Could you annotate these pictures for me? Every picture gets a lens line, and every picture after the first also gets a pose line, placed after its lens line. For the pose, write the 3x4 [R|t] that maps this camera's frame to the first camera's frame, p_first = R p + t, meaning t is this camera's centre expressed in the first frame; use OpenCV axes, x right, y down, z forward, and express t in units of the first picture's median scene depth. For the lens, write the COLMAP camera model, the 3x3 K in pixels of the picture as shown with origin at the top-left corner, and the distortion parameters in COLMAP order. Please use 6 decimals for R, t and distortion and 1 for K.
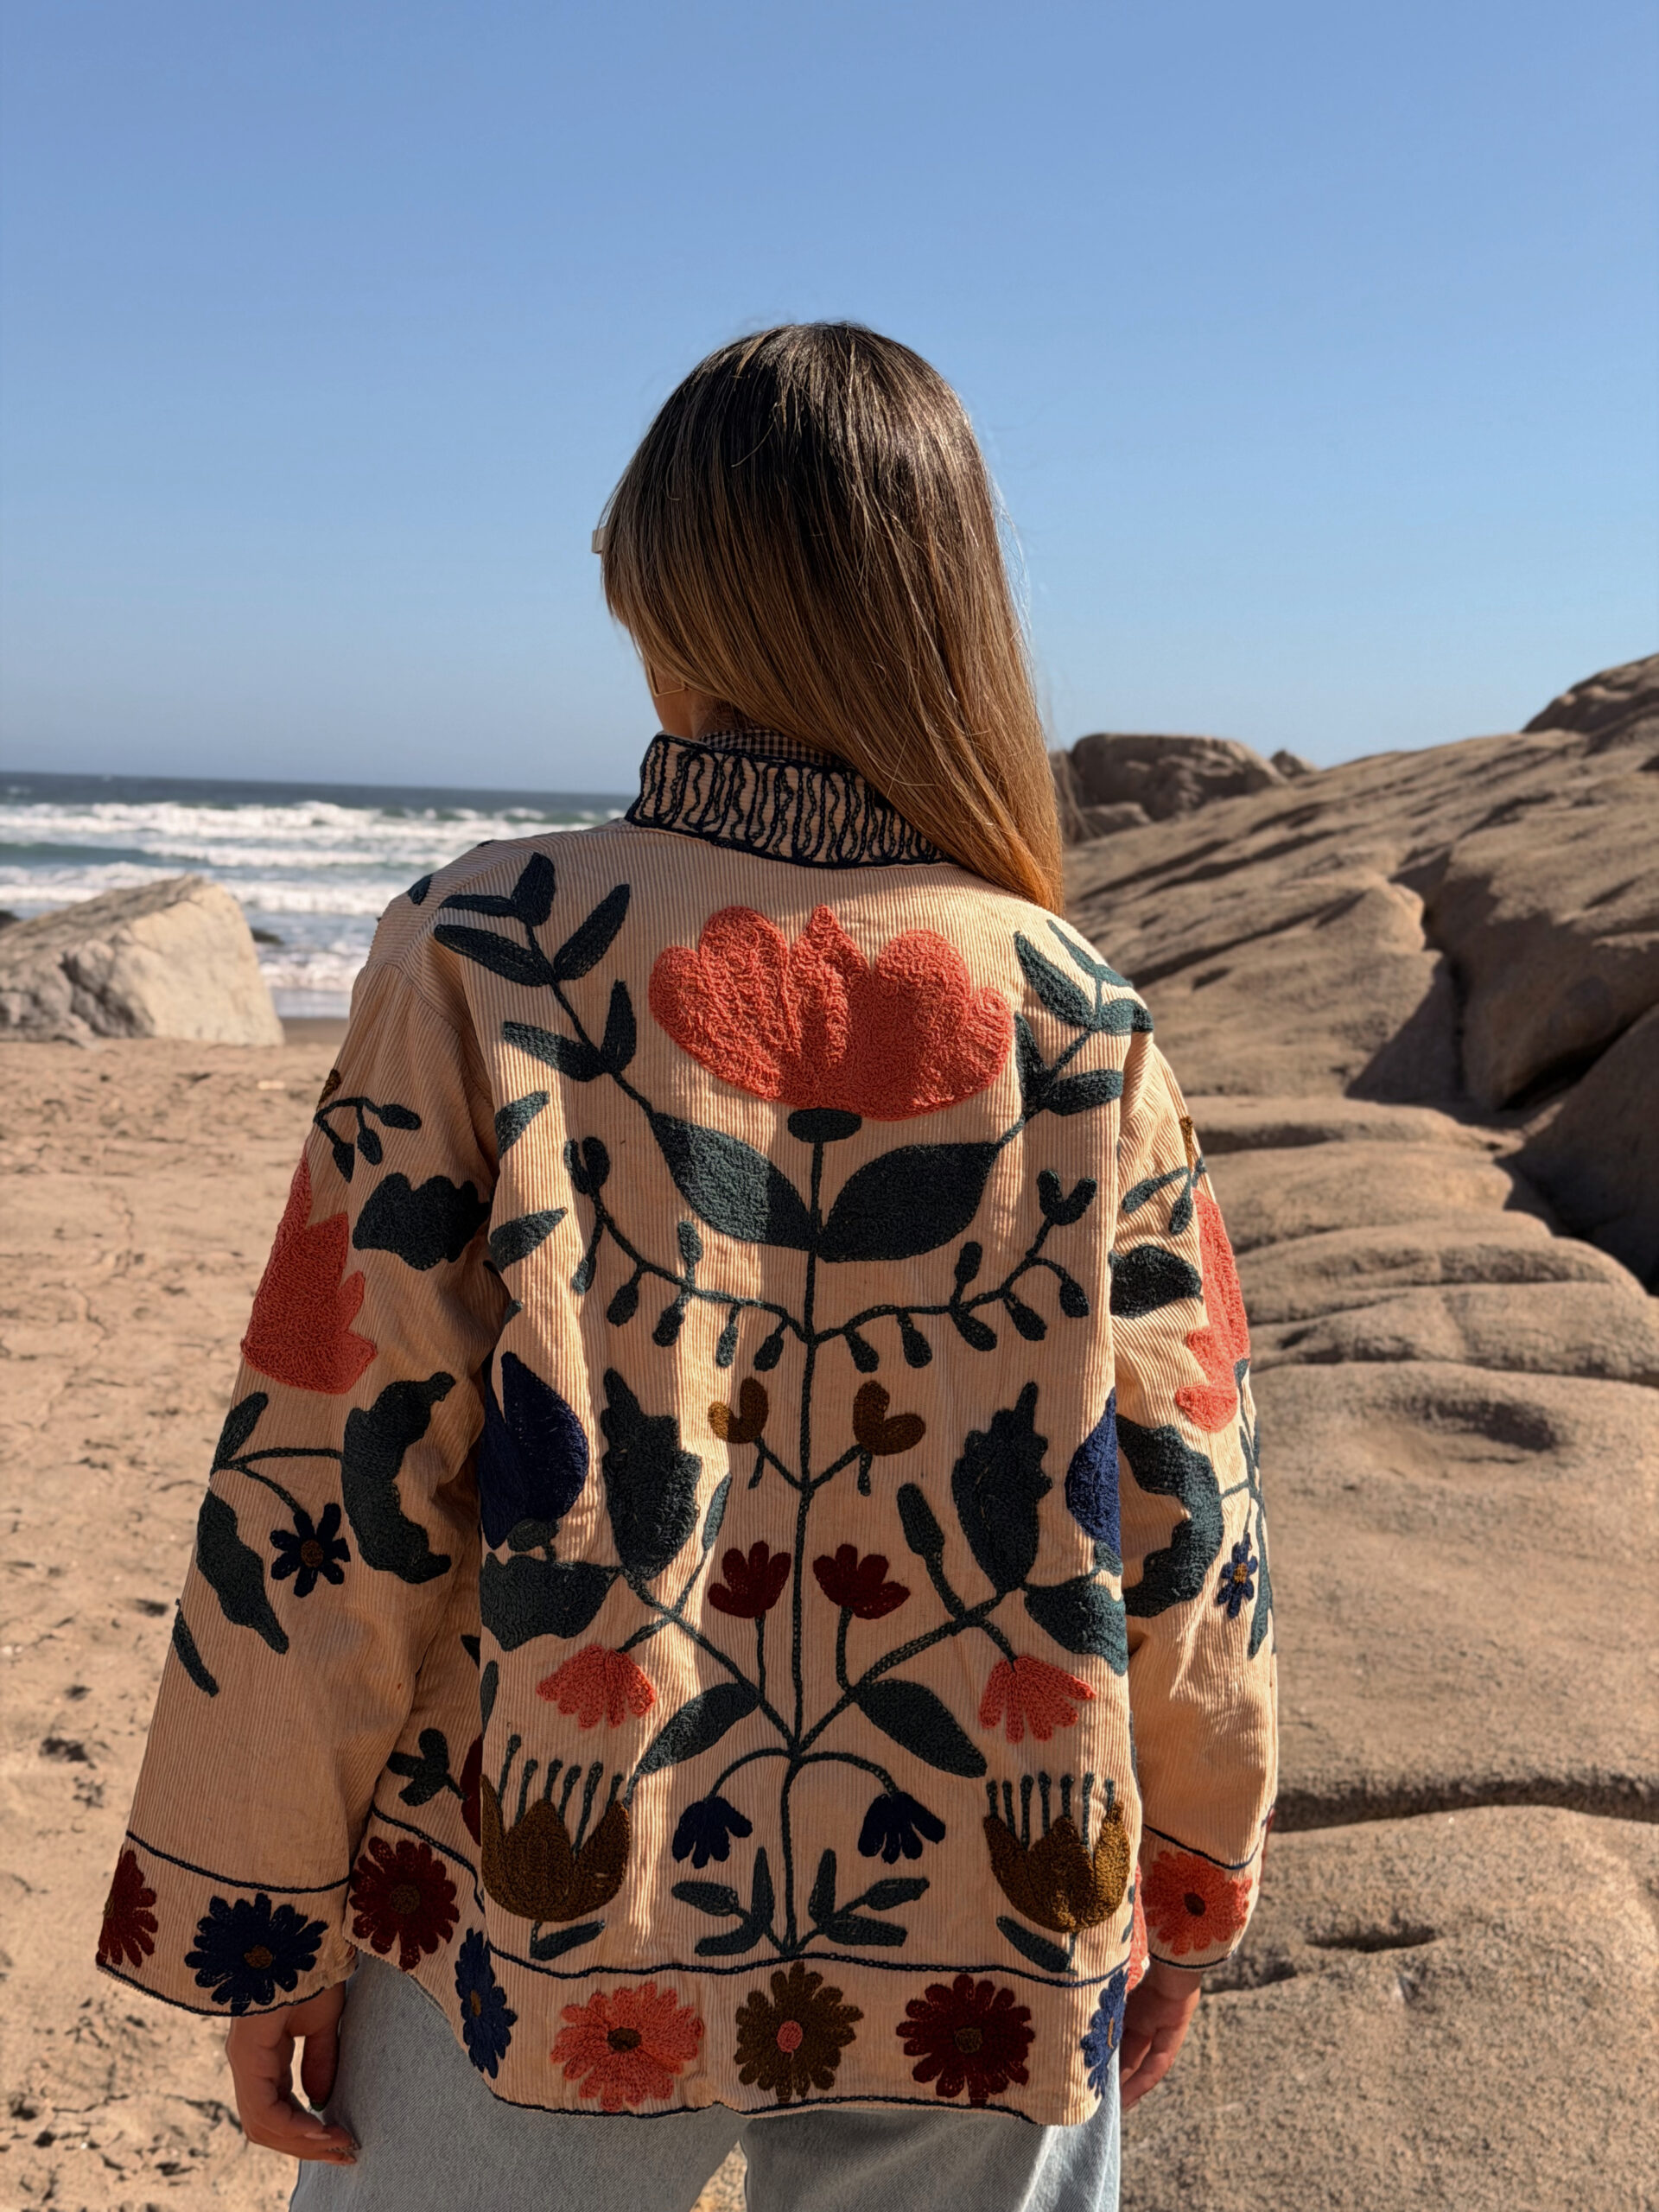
lens RADIAL K [[3086.5, 0, 783.3], [0, 3086.5, 1070.4], [0, 0, 1]] dist [0.211616, -0.496891]
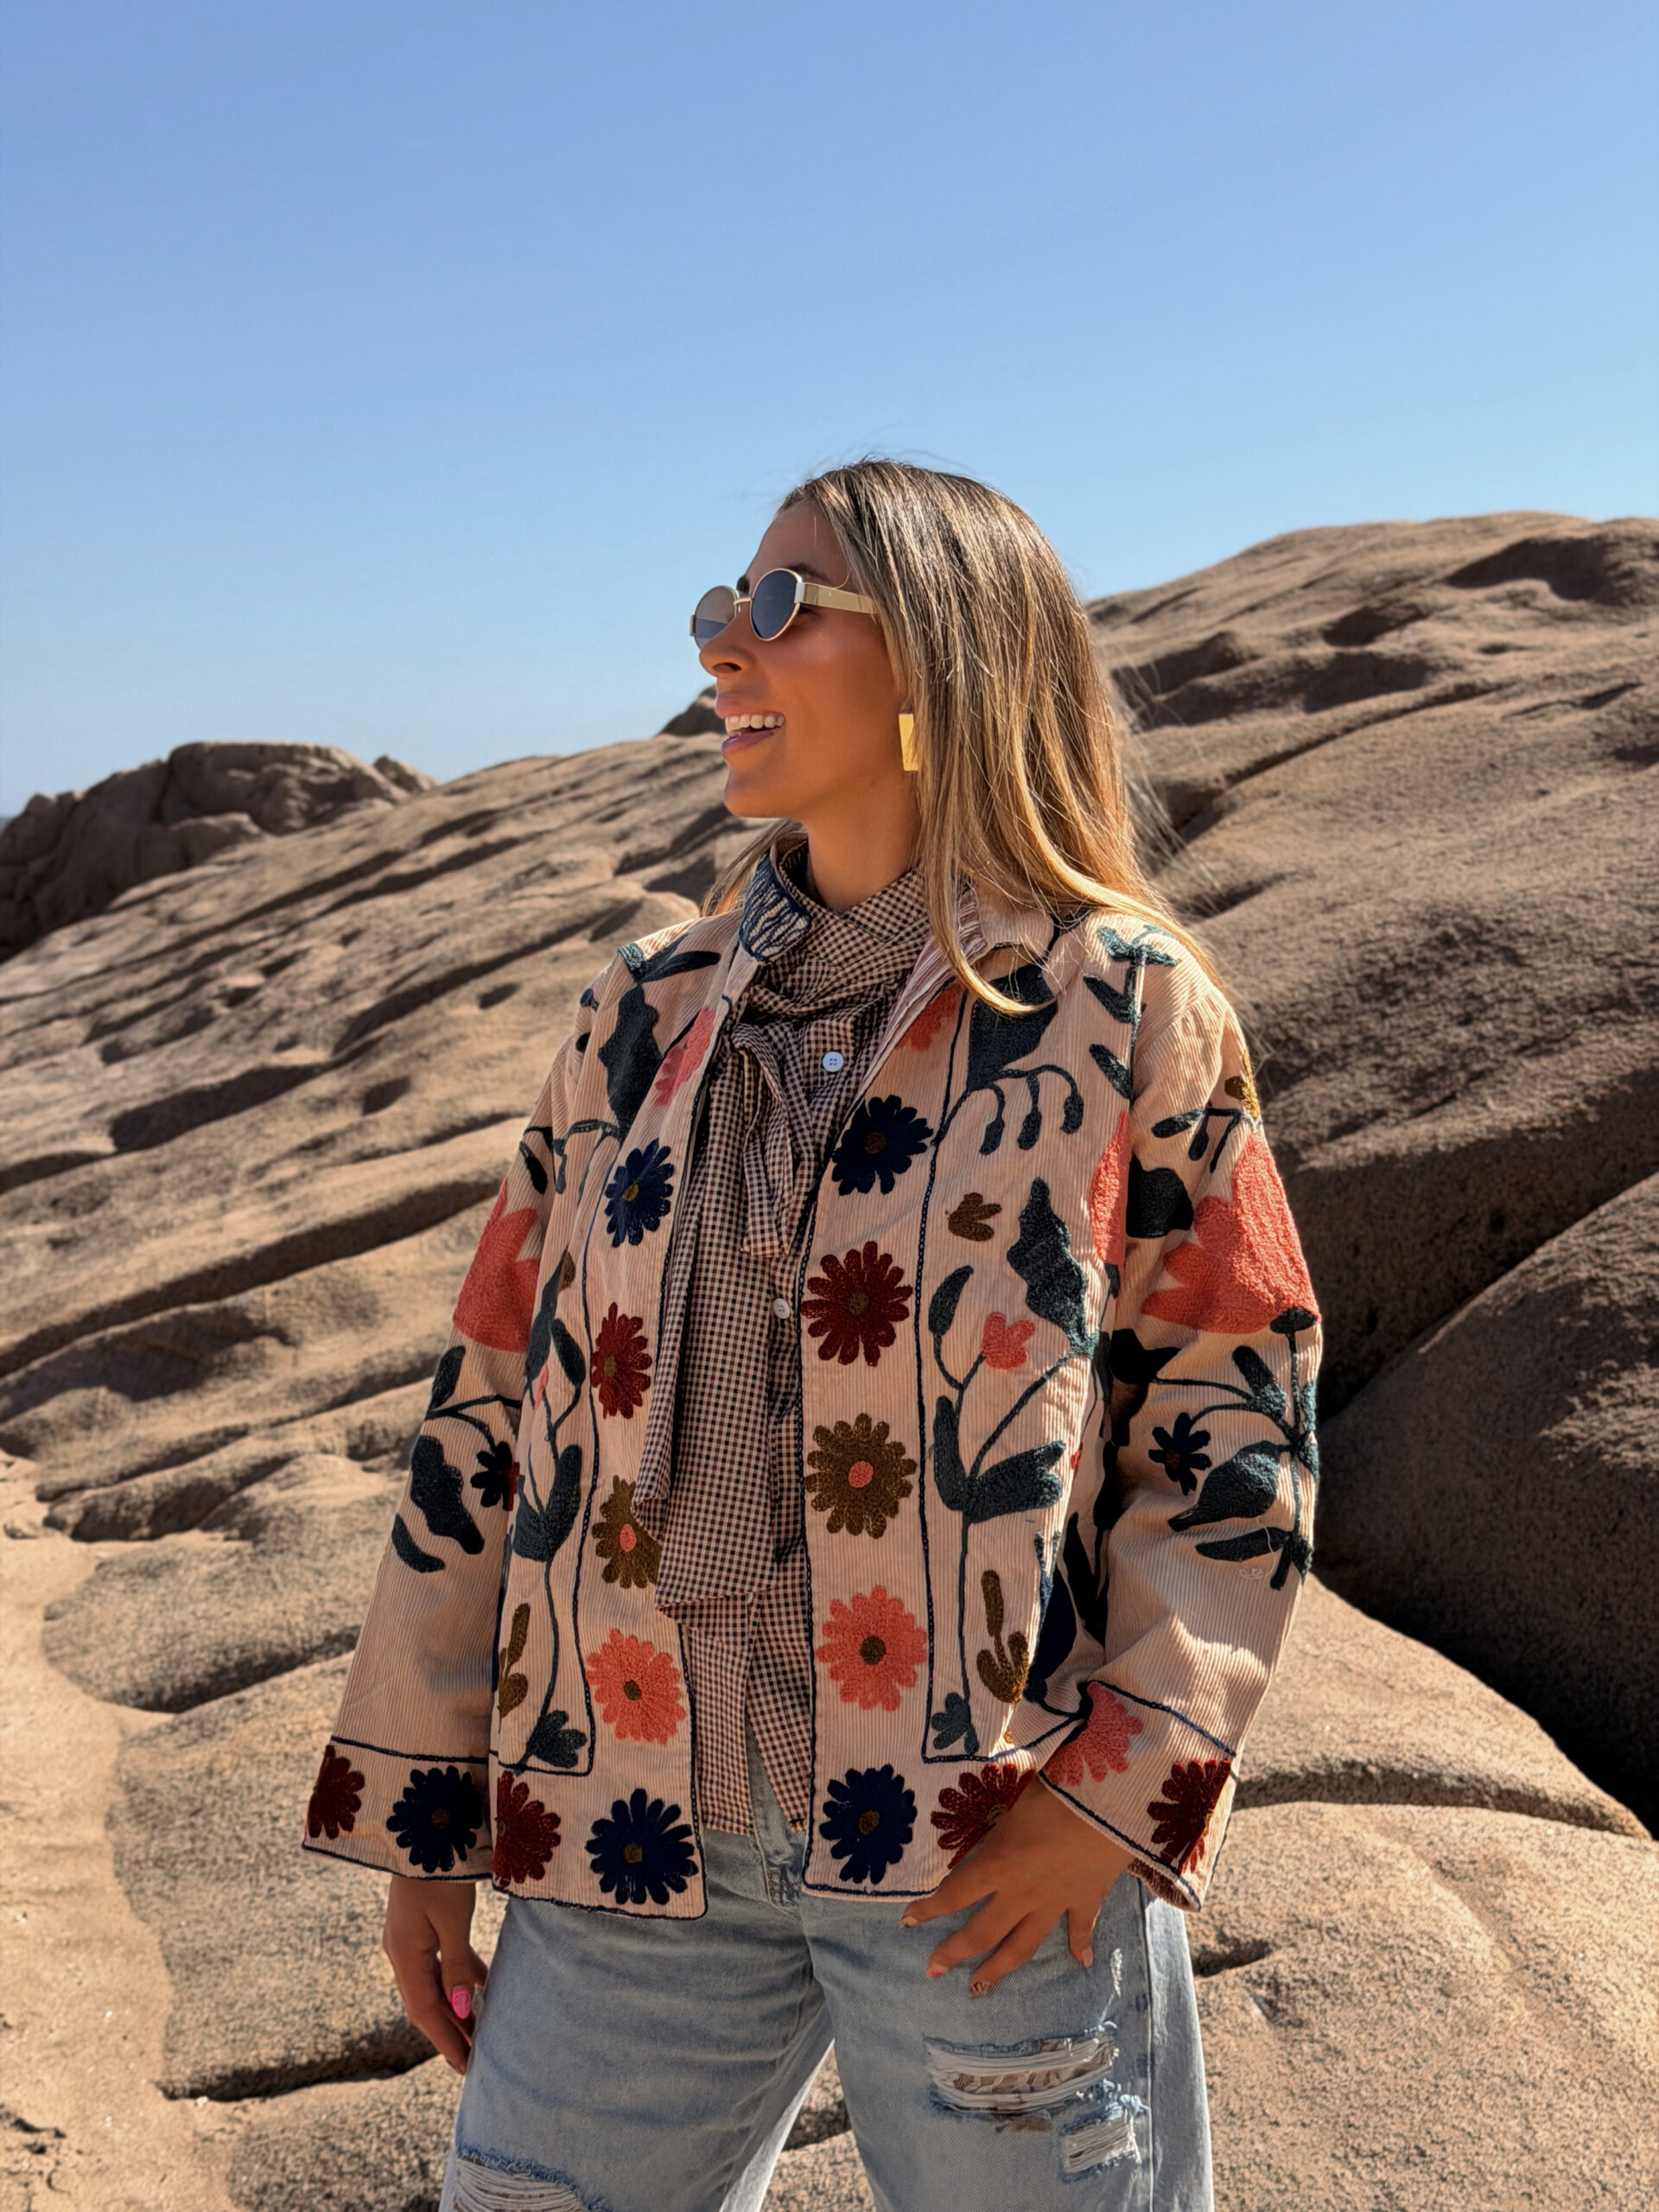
lens RADIAL K [[3087.9, 0, 839.6], [0, 3087.9, 1112.6], [0, 0, 1]] dist [0.197374, -0.429026]
pose [[0.946416, -0.068565, 0.315589, -0.198973], [0.064494, 0.997645, 0.023338, -0.022862], [-0.316446, -0.001734, 0.948609, 0.077689]]
